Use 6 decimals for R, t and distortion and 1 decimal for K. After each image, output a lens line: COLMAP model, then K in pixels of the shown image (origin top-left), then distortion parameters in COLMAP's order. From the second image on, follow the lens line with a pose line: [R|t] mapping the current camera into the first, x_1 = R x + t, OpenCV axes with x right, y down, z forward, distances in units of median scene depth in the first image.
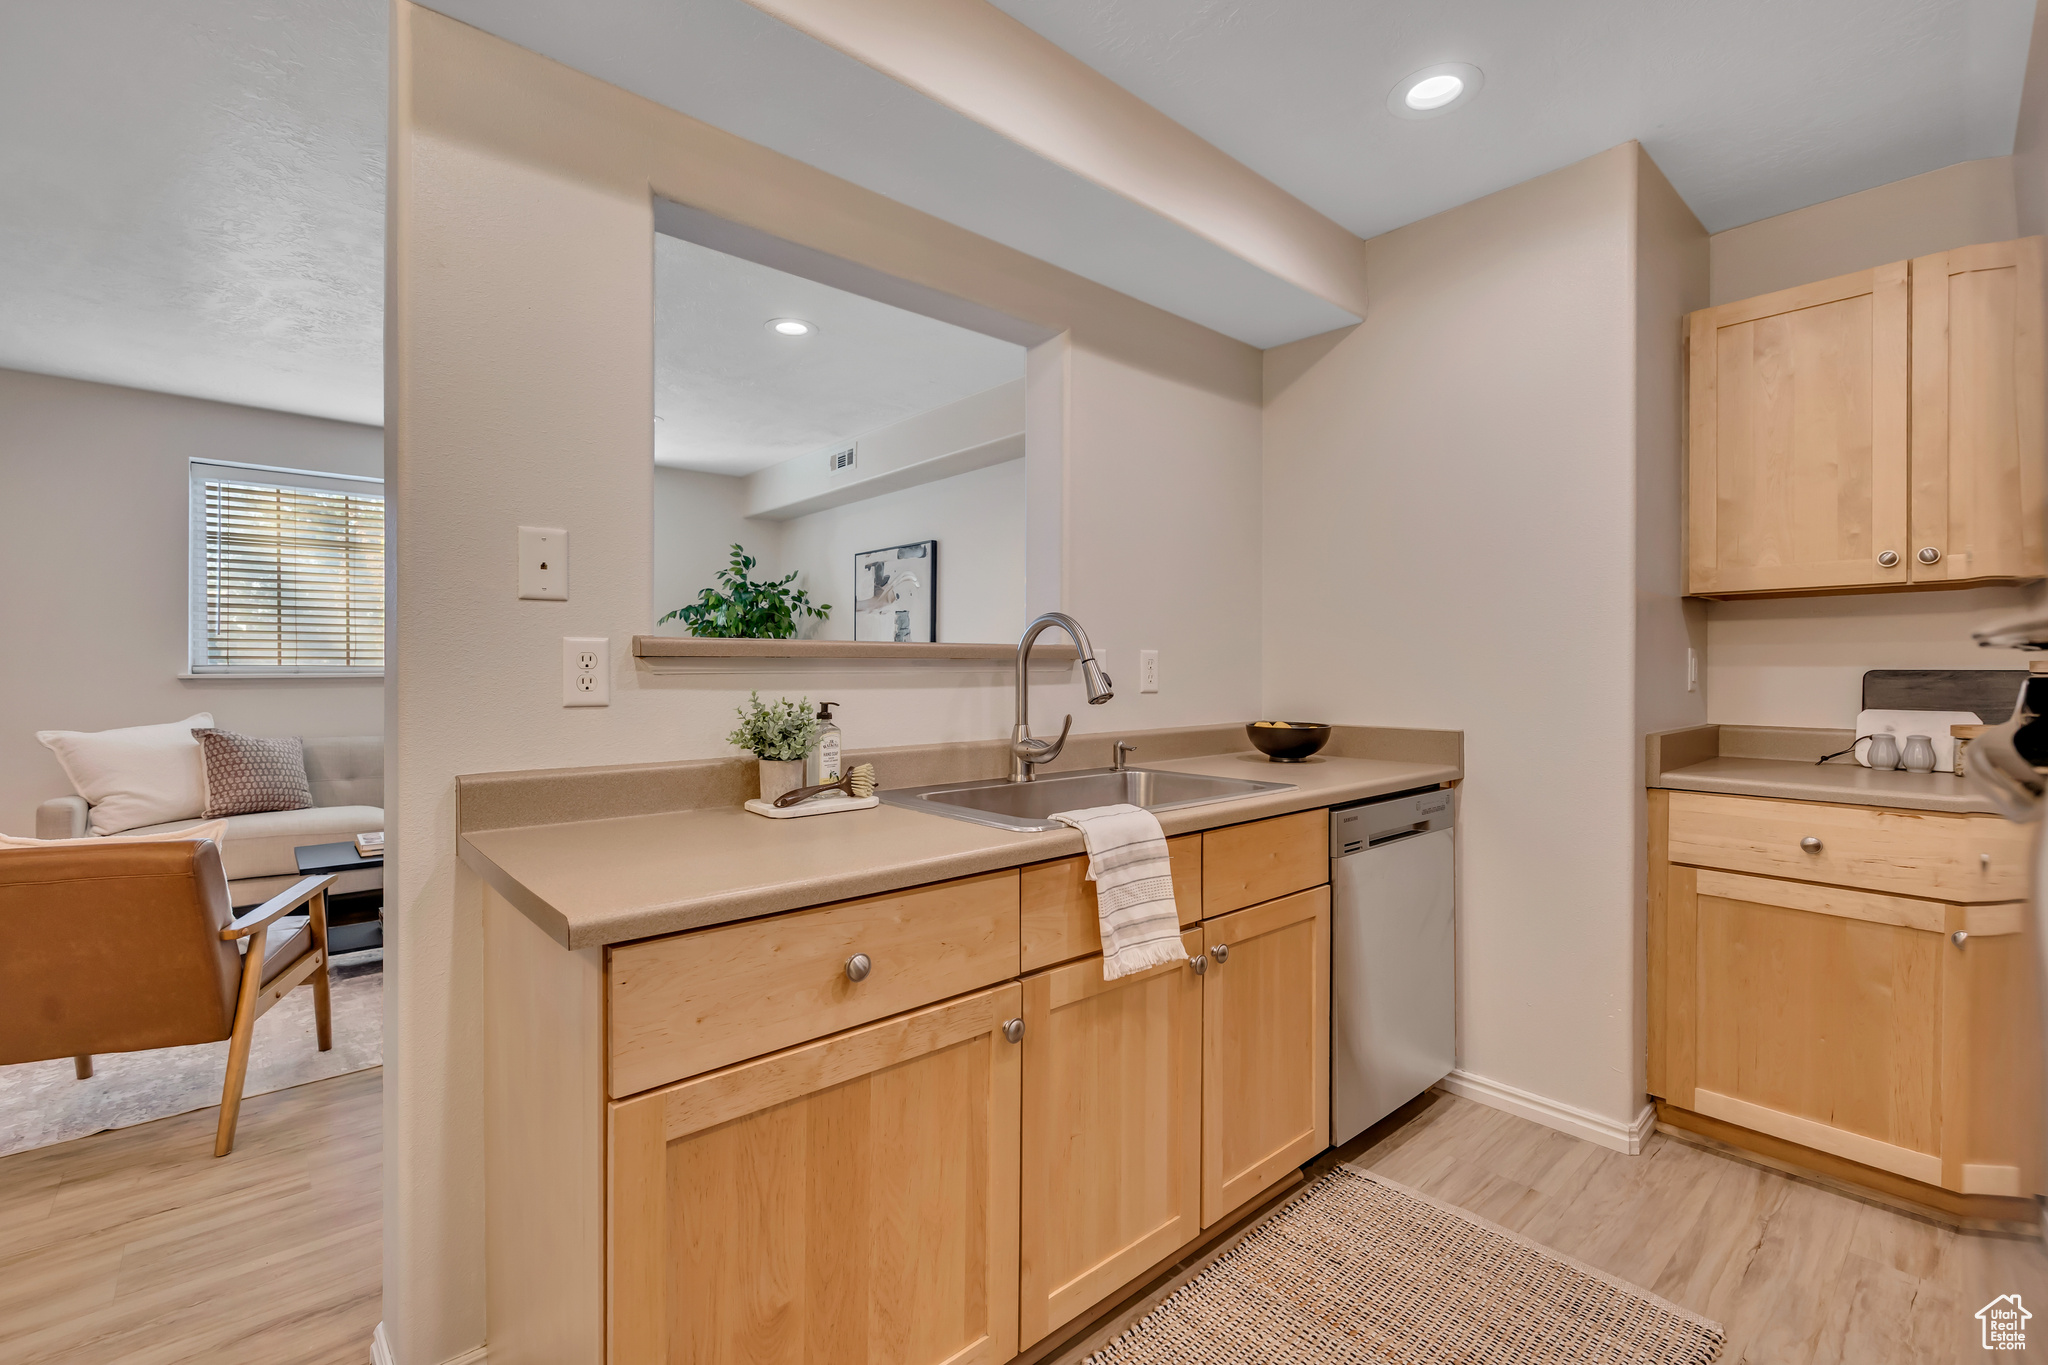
lens RADIAL K [[897.5, 0, 1009.6], [0, 897.5, 674.8], [0, 0, 1]] dist [-0.001158, 0.001551]
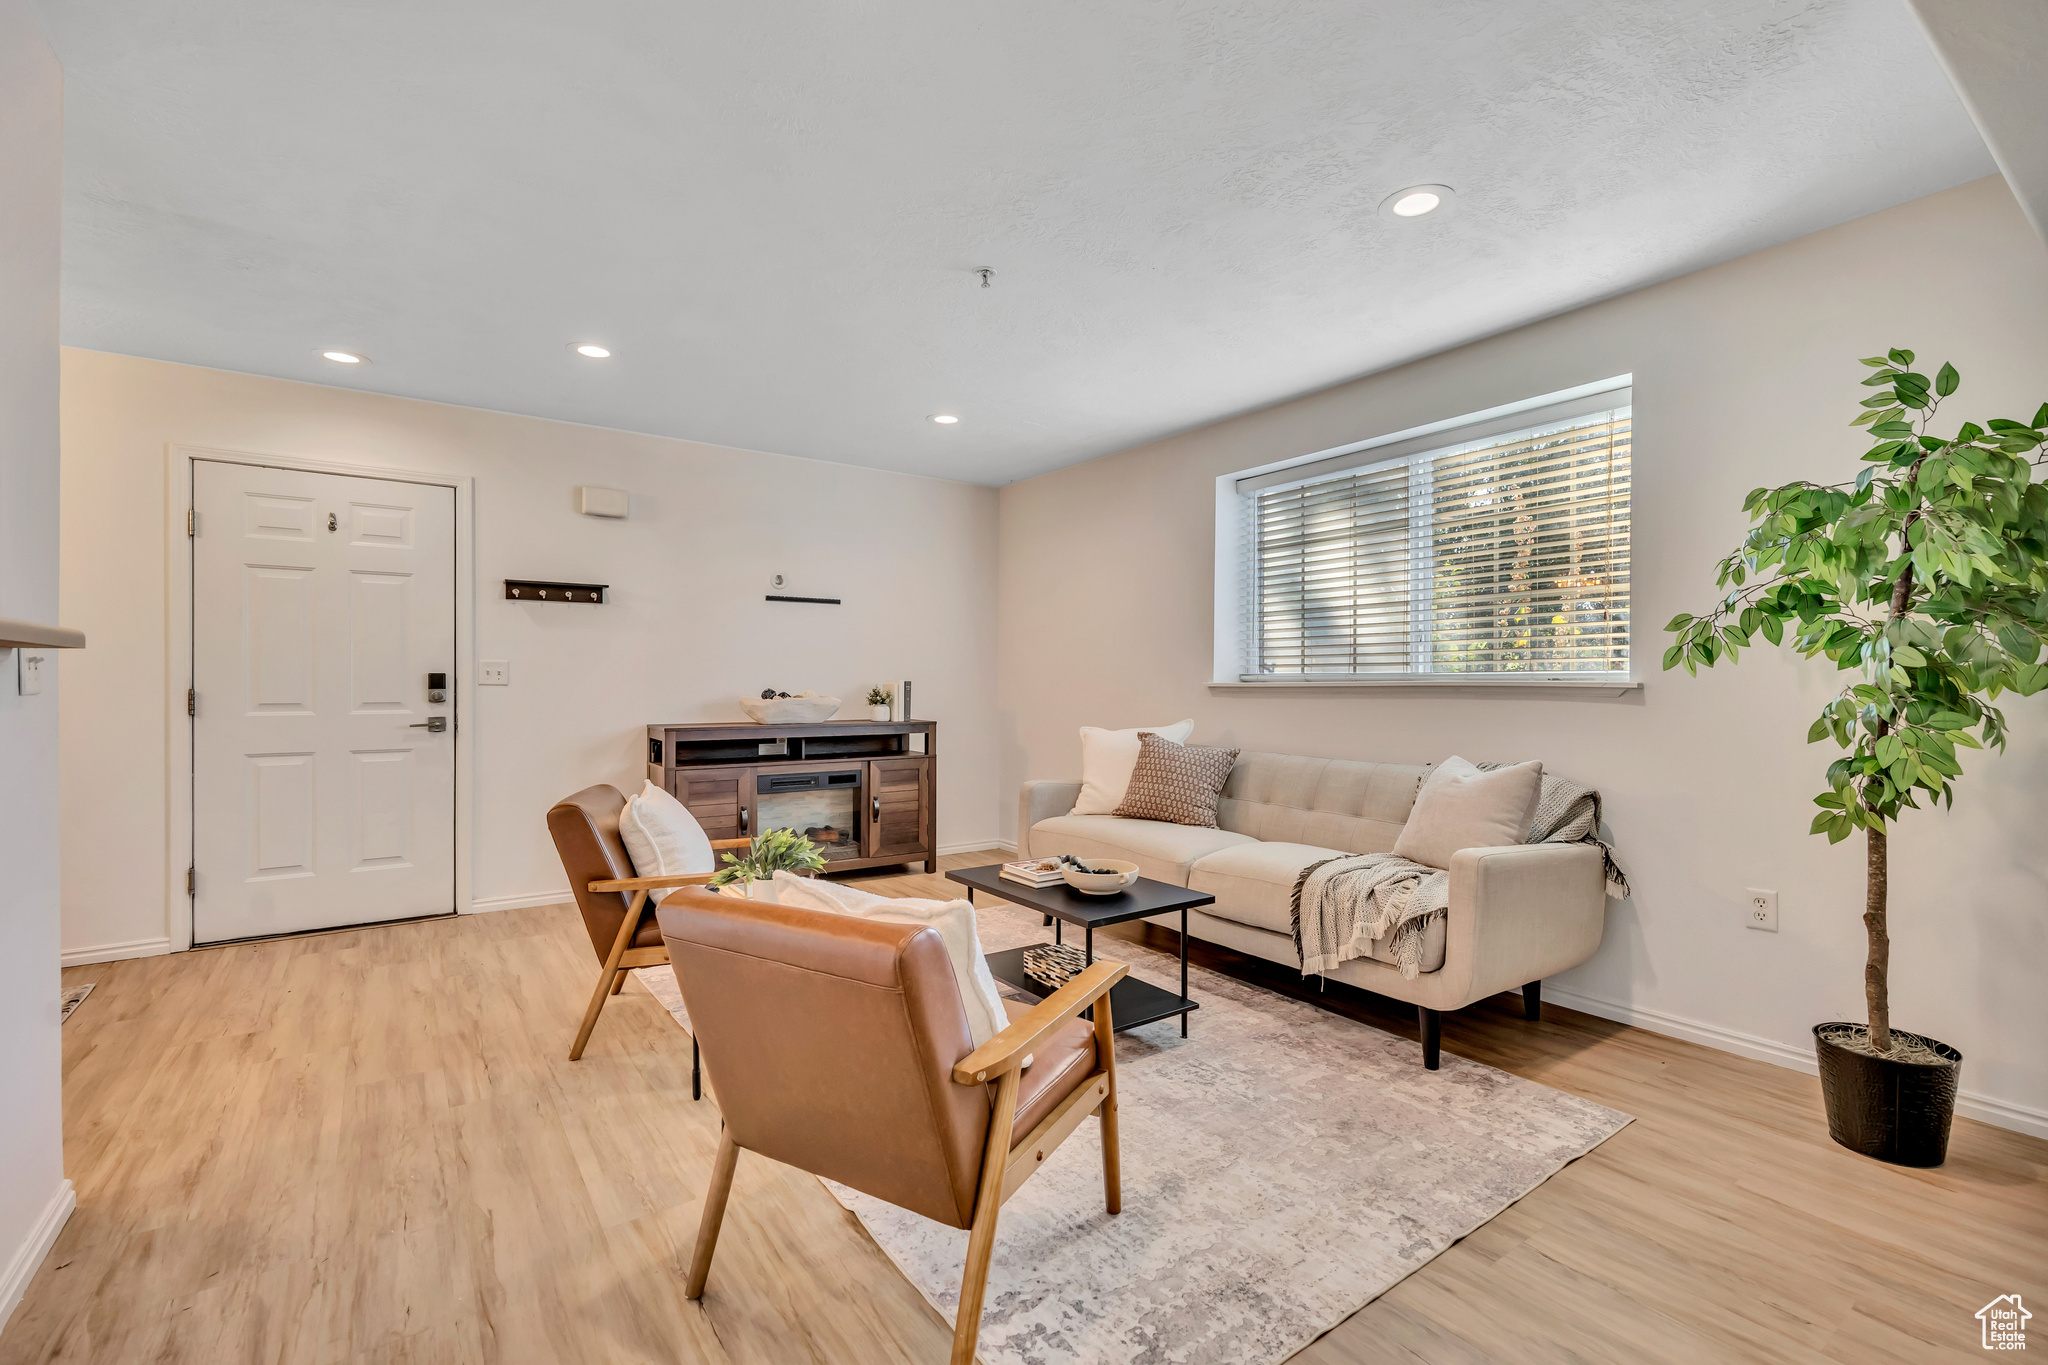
lens RADIAL K [[897.5, 0, 1033.9], [0, 897.5, 684.9], [0, 0, 1]] dist [-0.001158, 0.001551]
pose [[-0.095577, -0.000143, -0.995422, 0.136736], [-0.008412, 0.999964, 0.000664, 0.002674], [0.995386, 0.008437, -0.095575, 0.778607]]
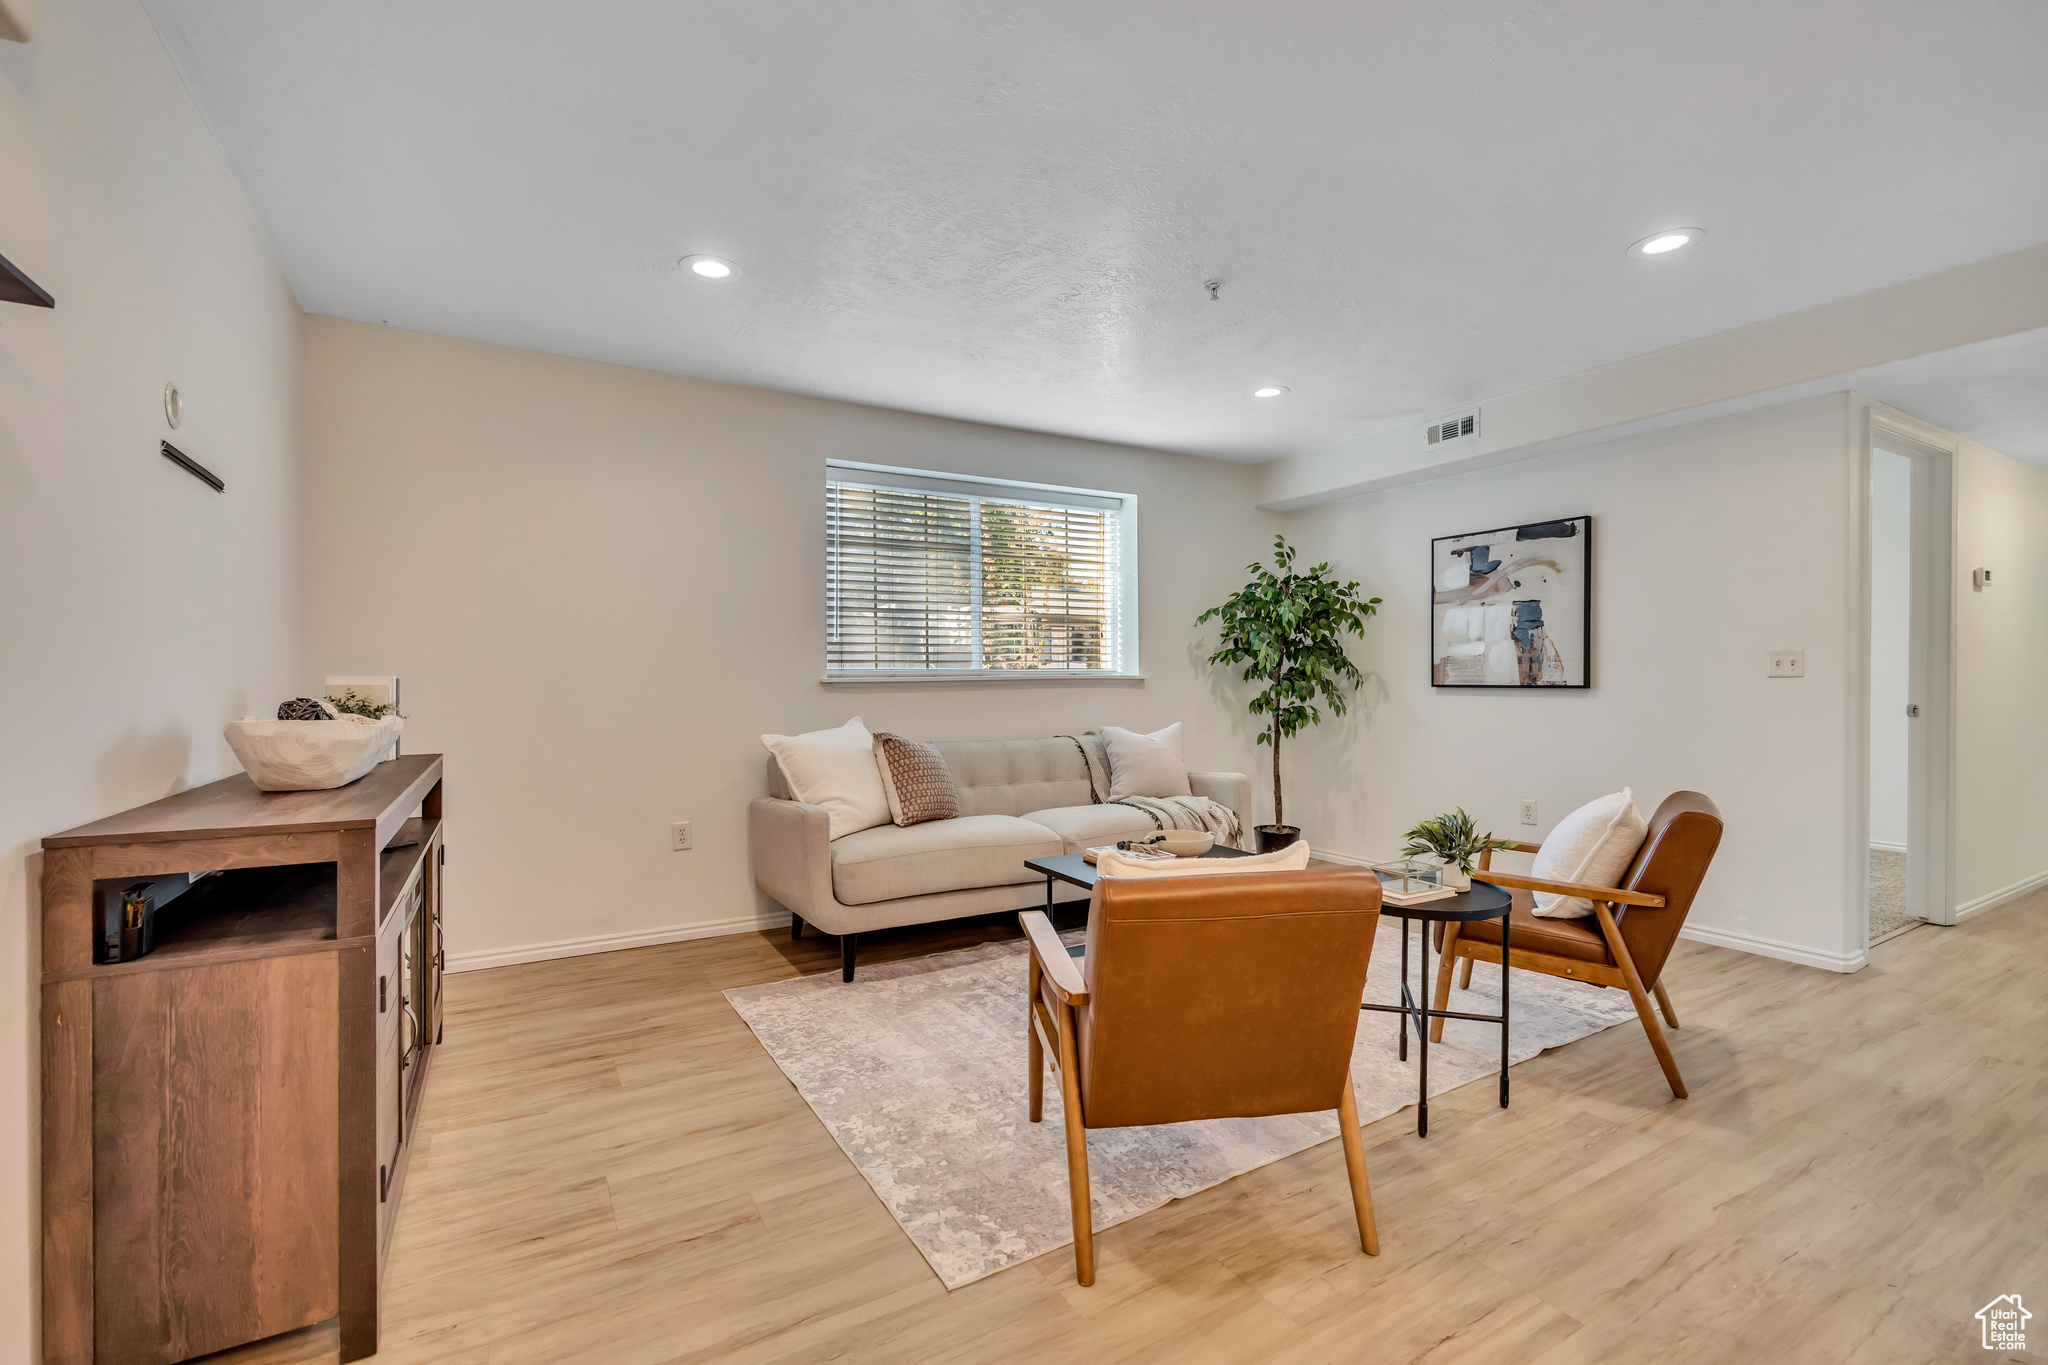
lens RADIAL K [[897.5, 0, 1019.6], [0, 897.5, 686.7], [0, 0, 1]] dist [-0.001158, 0.001551]
pose [[0.983052, -0.005997, -0.183230, -0.460852], [0.006358, 0.999979, 0.001383, 0.007836], [0.183218, -0.002525, 0.983069, 0.062797]]
